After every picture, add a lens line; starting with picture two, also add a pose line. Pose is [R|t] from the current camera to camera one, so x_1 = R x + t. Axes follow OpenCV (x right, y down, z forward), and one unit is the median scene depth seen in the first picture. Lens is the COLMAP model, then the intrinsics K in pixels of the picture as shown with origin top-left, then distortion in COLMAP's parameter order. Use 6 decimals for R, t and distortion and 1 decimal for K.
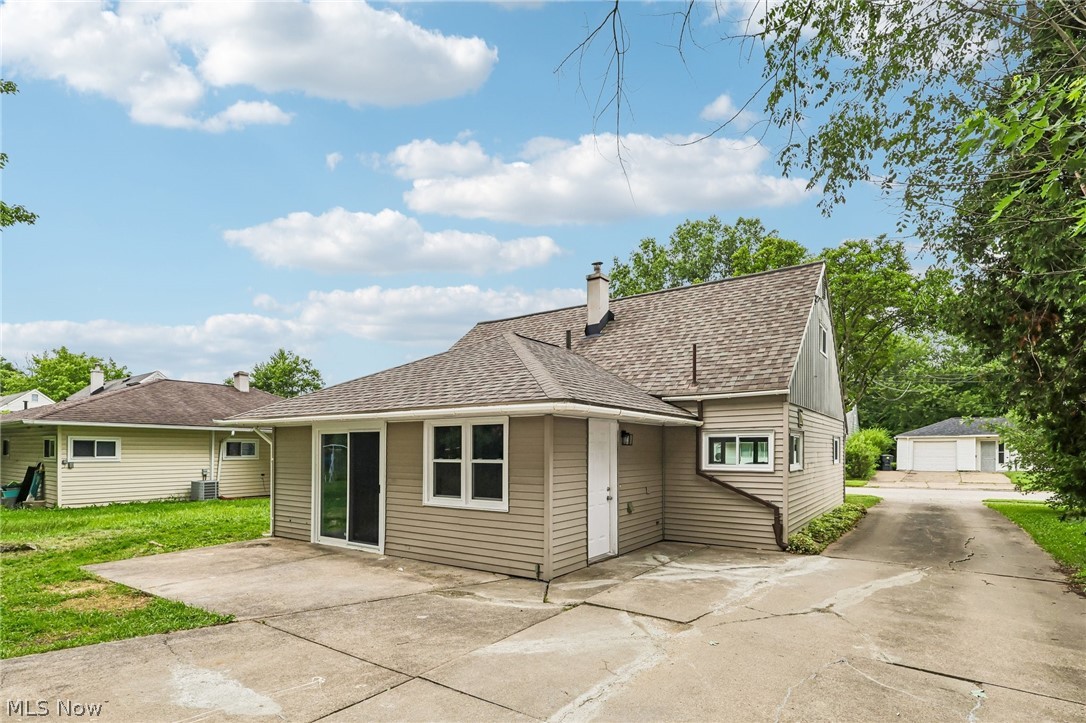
lens RADIAL K [[522.8, 0, 510.8], [0, 522.8, 449.6], [0, 0, 1]] dist [0.001896, 0.000308]
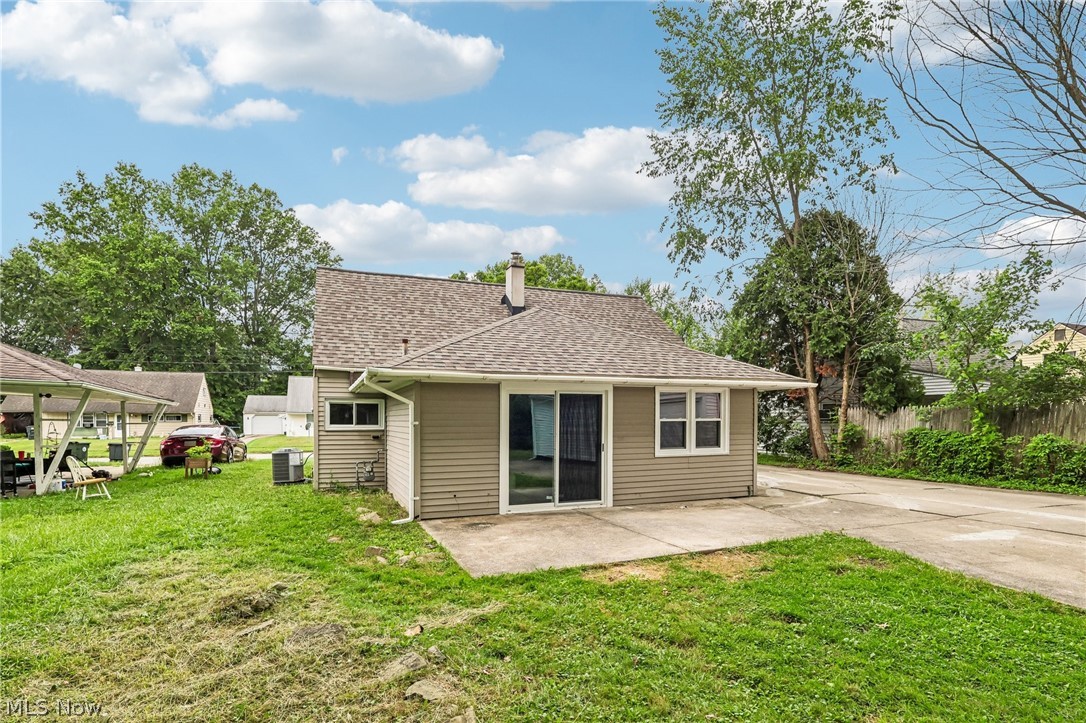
lens RADIAL K [[505.8, 0, 543.6], [0, 505.8, 427.1], [0, 0, 1]] dist [0.000482, -0.000101]
pose [[0.570623, -0.012301, 0.821120, -1.202343], [0.002153, 0.999907, 0.013484, 0.019467], [-0.821209, -0.005927, 0.570597, 0.515917]]
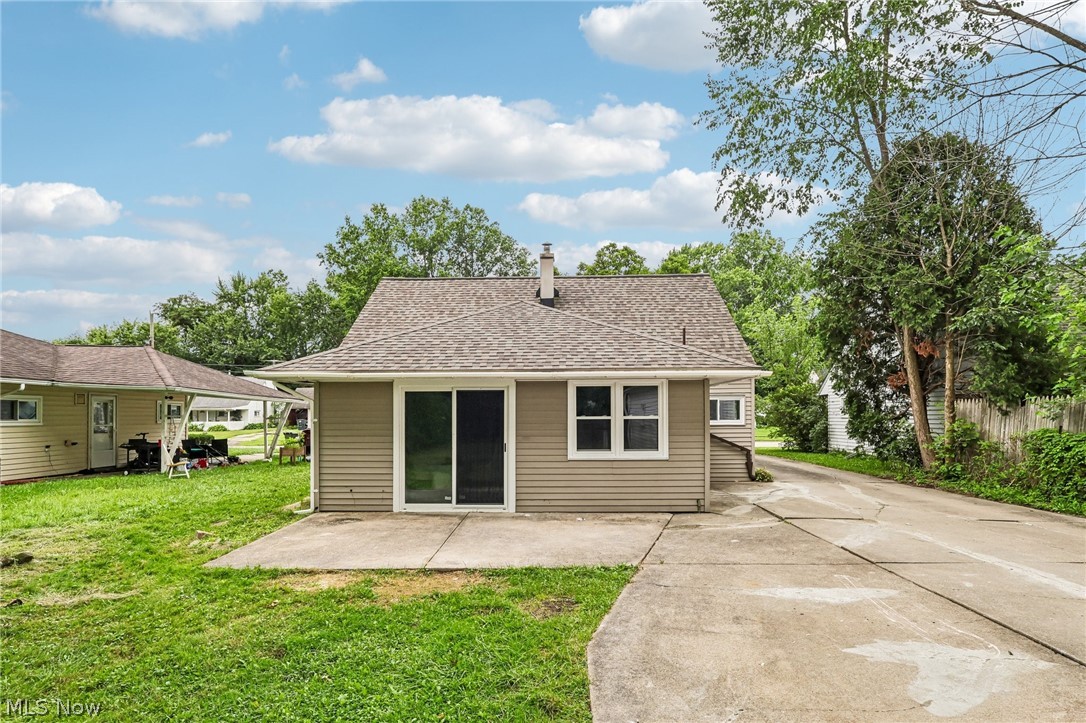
lens RADIAL K [[519.0, 0, 540.1], [0, 519.0, 406.0], [0, 0, 1]] dist [-0.004313, -0.000564]
pose [[0.840952, 0.006898, 0.541065, -0.745168], [0.002270, 0.999865, -0.016274, 0.012937], [-0.541104, 0.014914, 0.840823, 0.132040]]
